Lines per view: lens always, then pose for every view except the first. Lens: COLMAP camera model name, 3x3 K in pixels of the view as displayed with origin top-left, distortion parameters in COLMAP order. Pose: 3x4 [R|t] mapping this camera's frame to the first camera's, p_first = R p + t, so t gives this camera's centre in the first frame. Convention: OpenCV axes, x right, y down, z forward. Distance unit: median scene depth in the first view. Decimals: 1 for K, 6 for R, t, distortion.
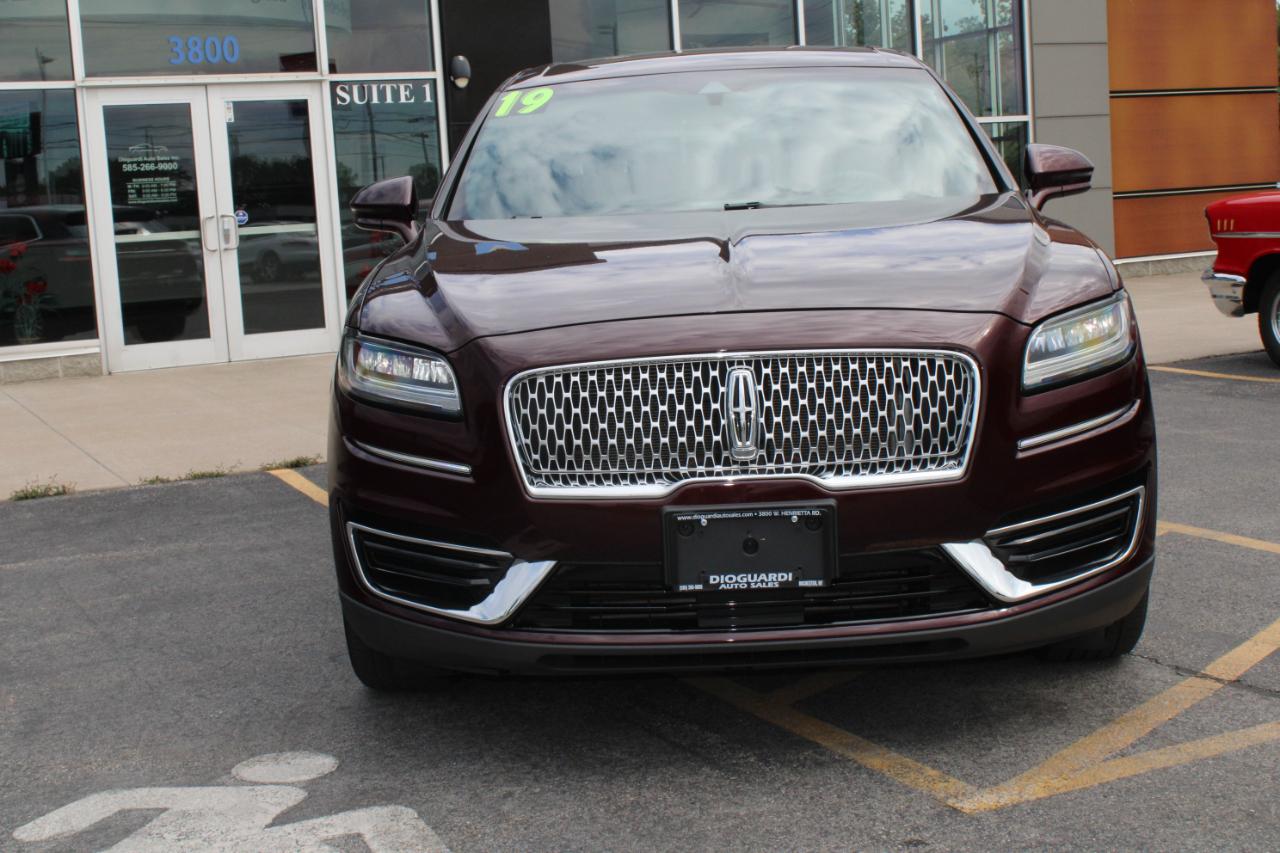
lens RADIAL K [[1809.1, 0, 639.7], [0, 1809.1, 424.2], [0, 0, 1]] dist [-0.057079, 0.113423]
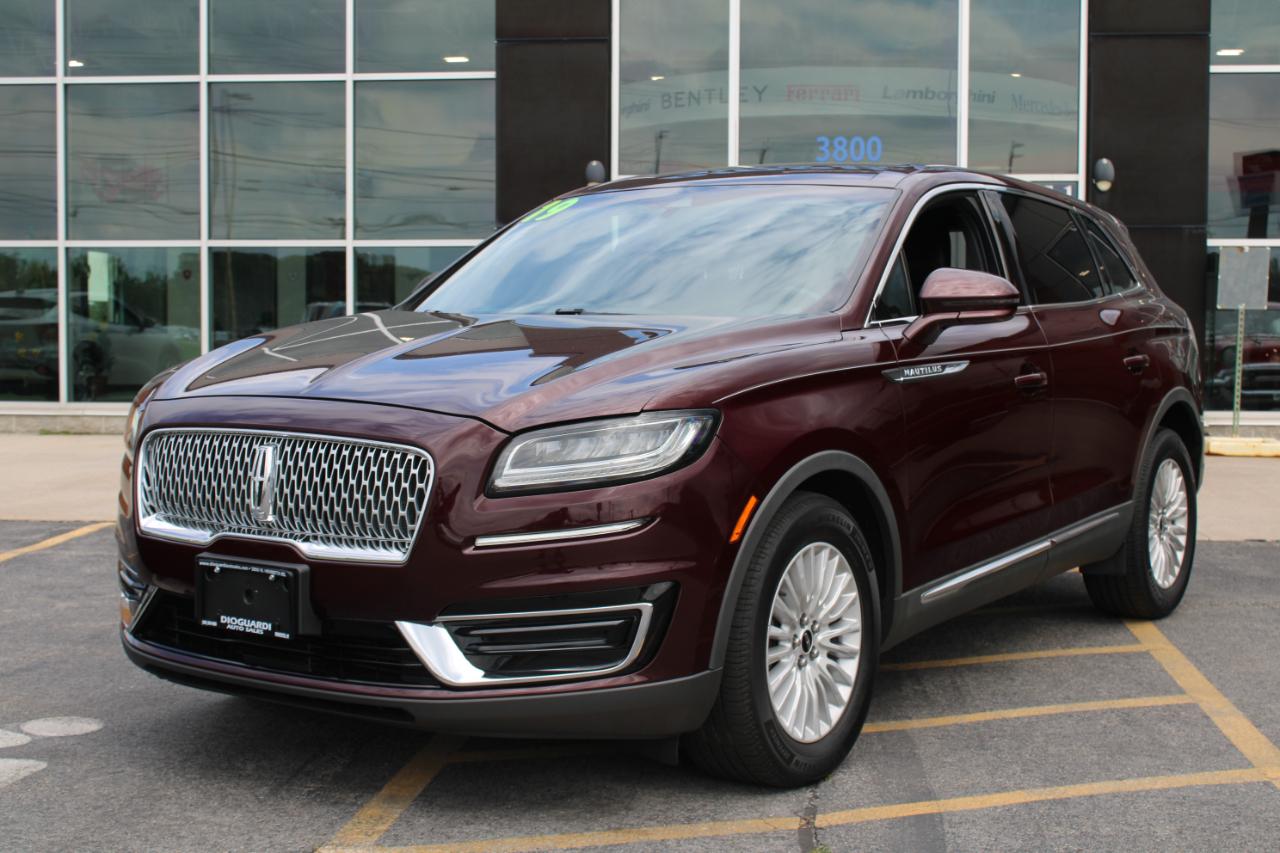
lens RADIAL K [[1809.1, 0, 639.7], [0, 1809.1, 424.2], [0, 0, 1]] dist [-0.057079, 0.113423]
pose [[0.844785, 0.092238, -0.527096, 0.779075], [-0.117923, 0.992906, -0.015246, -0.048387], [0.521950, 0.075036, 0.849669, 0.118164]]
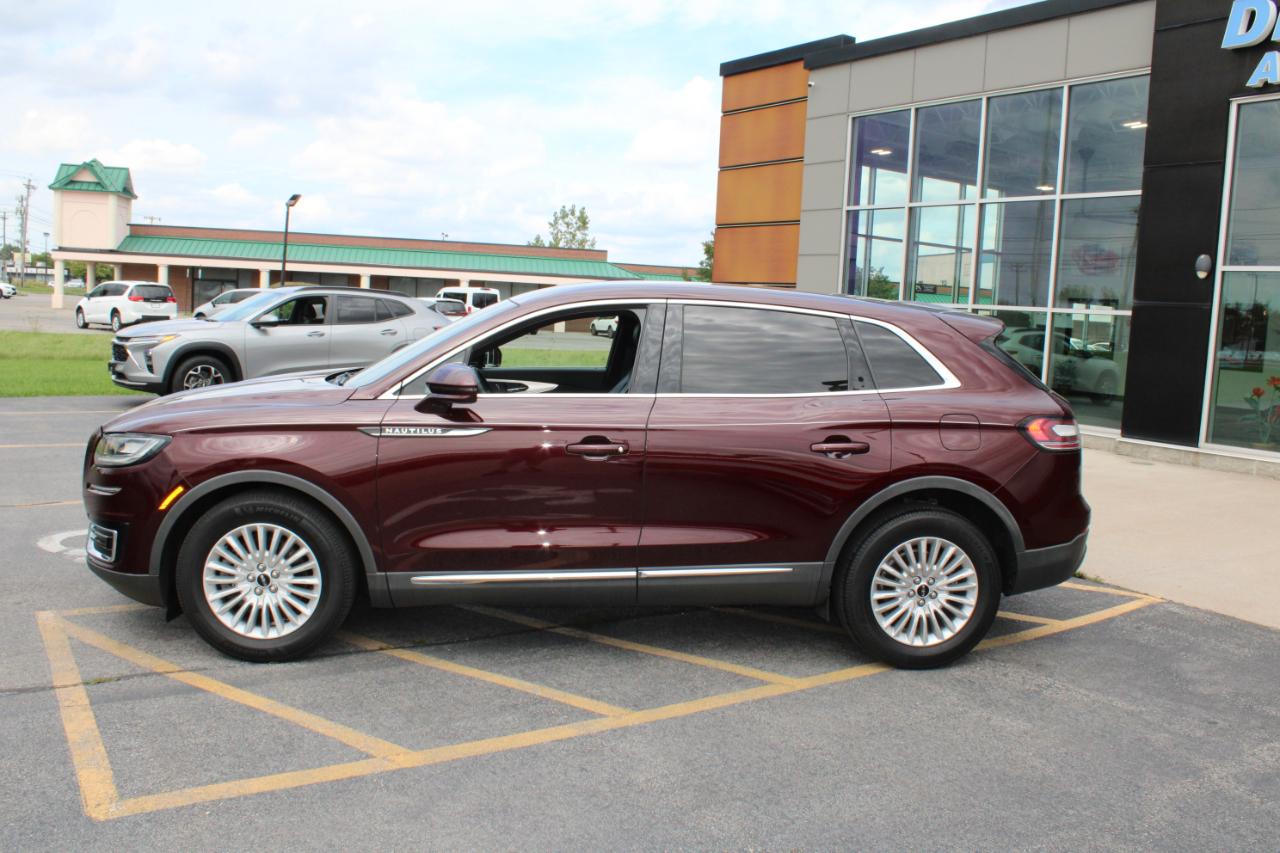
lens RADIAL K [[1103.1, 0, 638.0], [0, 1103.1, 420.8], [0, 0, 1]] dist [-0.164700, 0.147882]
pose [[0.107375, 0.168661, -0.979808, 1.412000], [-0.176082, 0.973153, 0.148219, -0.343328], [0.978502, 0.156612, 0.134190, 1.338729]]
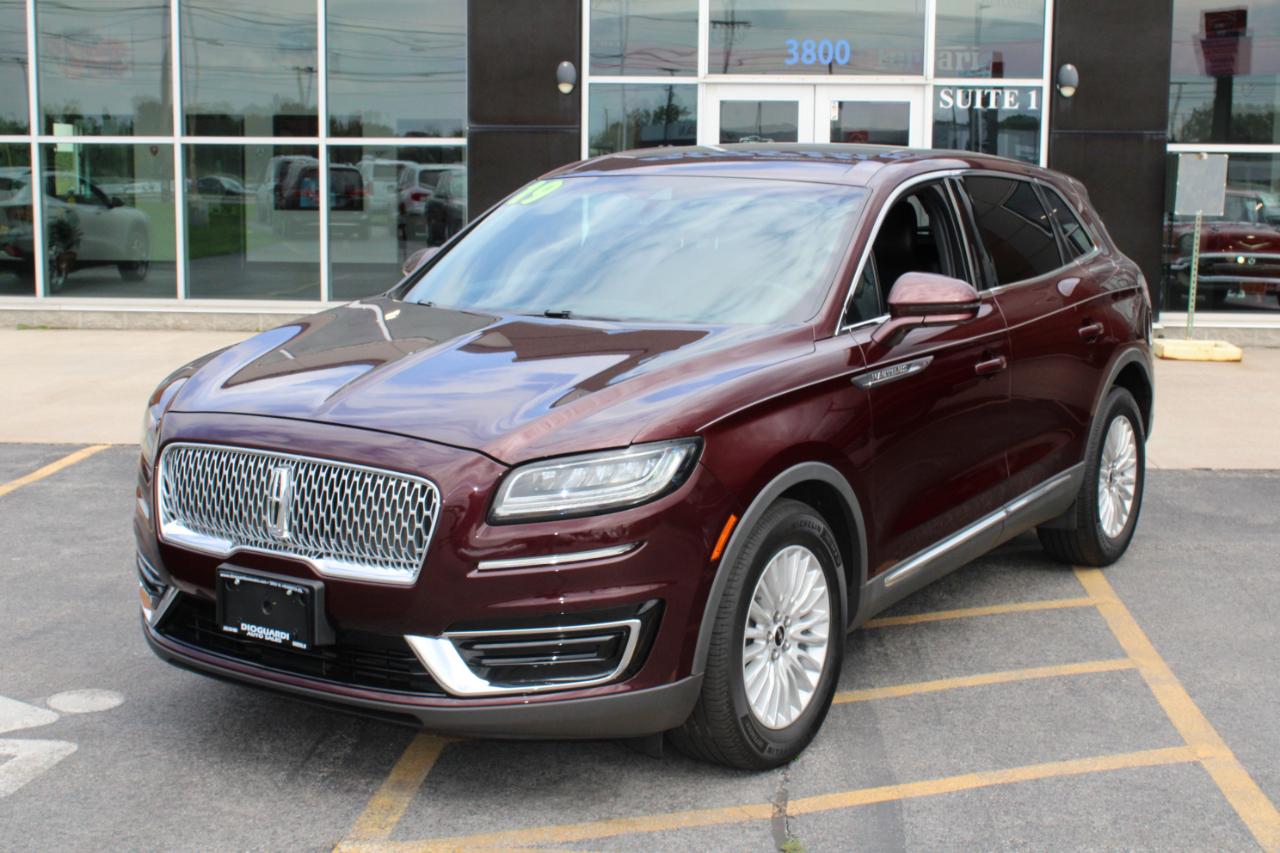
lens RADIAL K [[1809.1, 0, 639.7], [0, 1809.1, 424.2], [0, 0, 1]] dist [-0.057079, 0.113423]
pose [[0.855329, 0.138210, -0.499309, 0.796246], [-0.120575, 0.990400, 0.067596, -0.156156], [0.503859, 0.002387, 0.863783, 0.034561]]
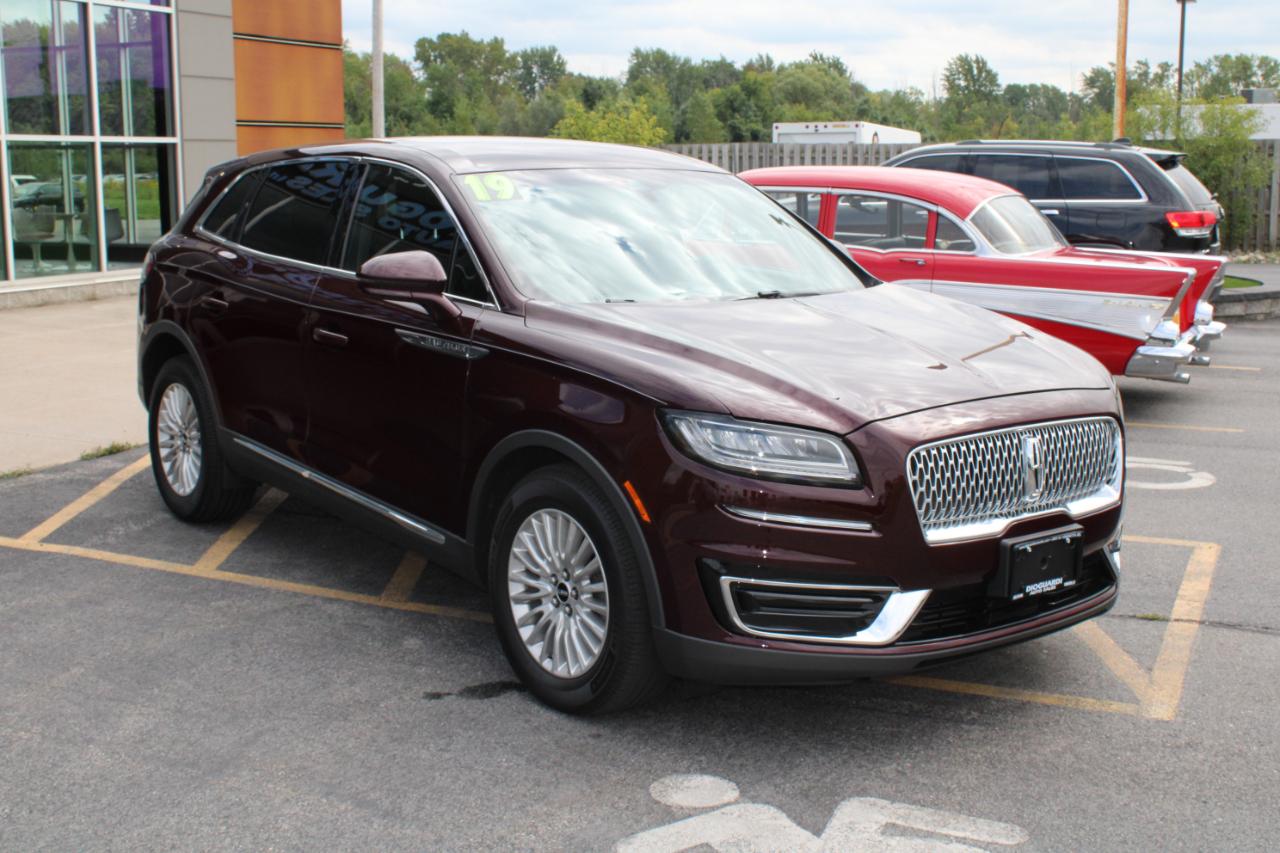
lens RADIAL K [[1565.5, 0, 643.1], [0, 1565.5, 401.4], [0, 0, 1]] dist [-0.082243, 0.062468]
pose [[0.761381, -0.041764, 0.646958, -0.850867], [0.031681, 0.999127, 0.027213, -0.089907], [-0.647530, -0.000223, 0.762040, 0.244115]]
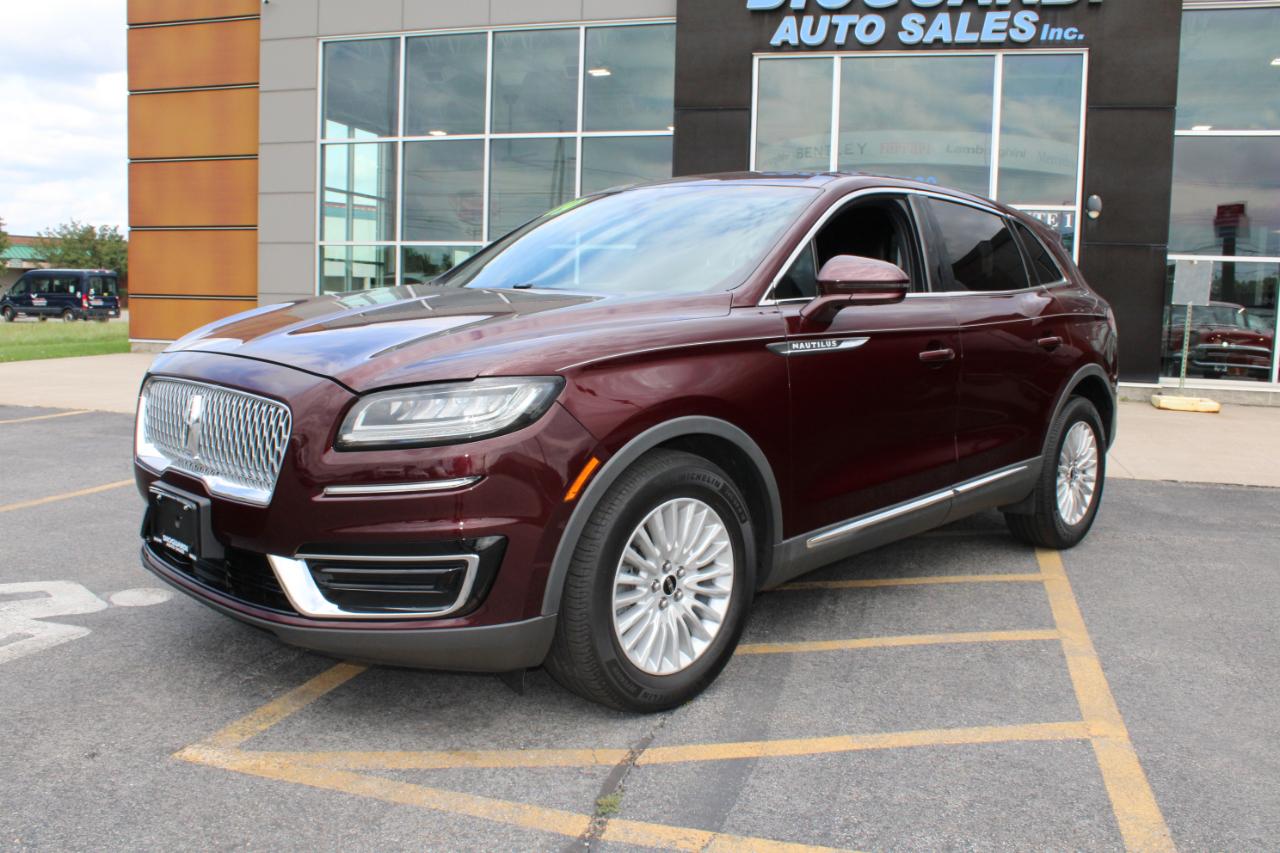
lens RADIAL K [[1103.1, 0, 638.0], [0, 1103.1, 420.8], [0, 0, 1]] dist [-0.164700, 0.147882]
pose [[0.735262, 0.153556, -0.660160, 0.757666], [-0.151719, 0.986570, 0.060502, -0.099039], [0.660584, 0.055674, 0.748685, 0.542155]]
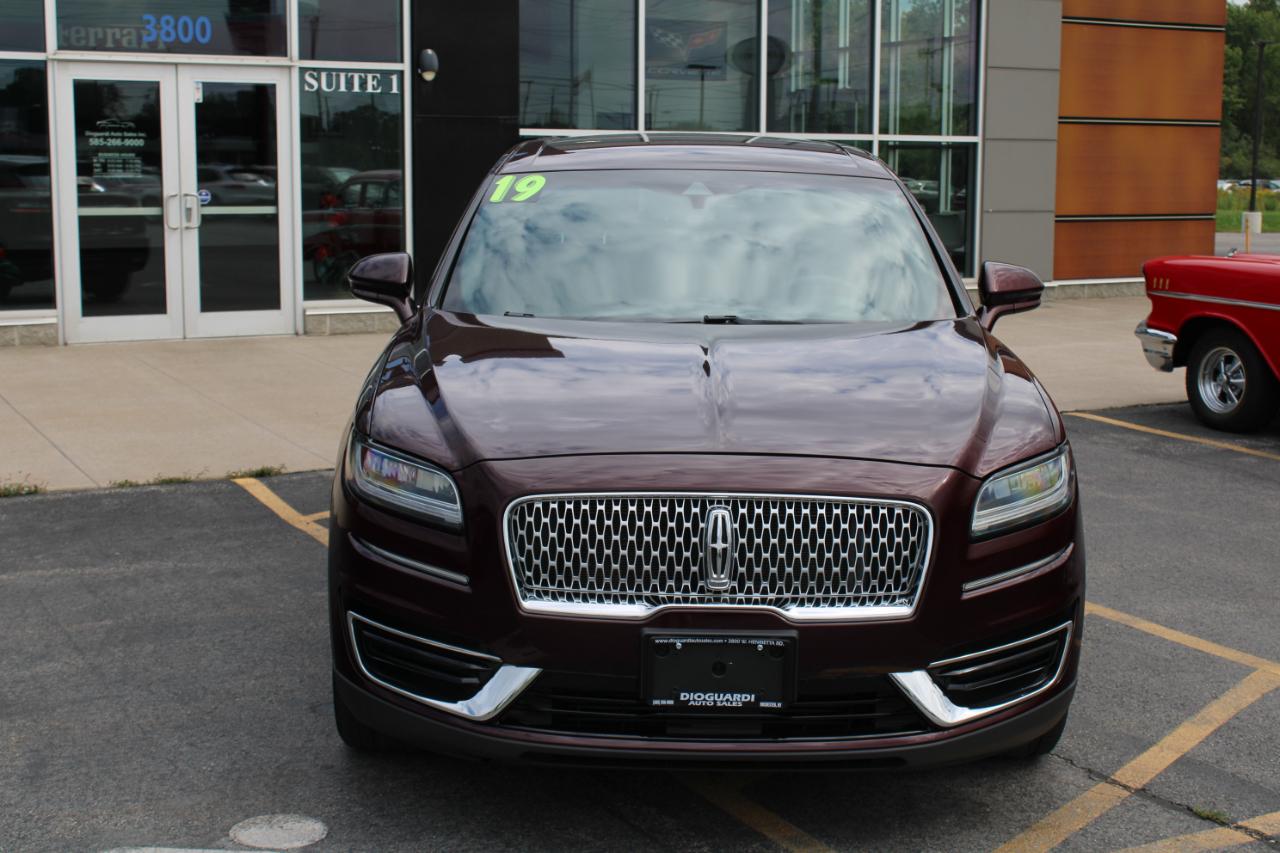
lens RADIAL K [[1811.2, 0, 640.0], [0, 1811.2, 426.5], [0, 0, 1]] dist [-0.038470, 0.037185]
pose [[0.997337, 0.059863, 0.041664, -0.037630], [-0.061019, 0.997770, 0.027044, -0.095971], [-0.039952, -0.029514, 0.998766, -0.093349]]
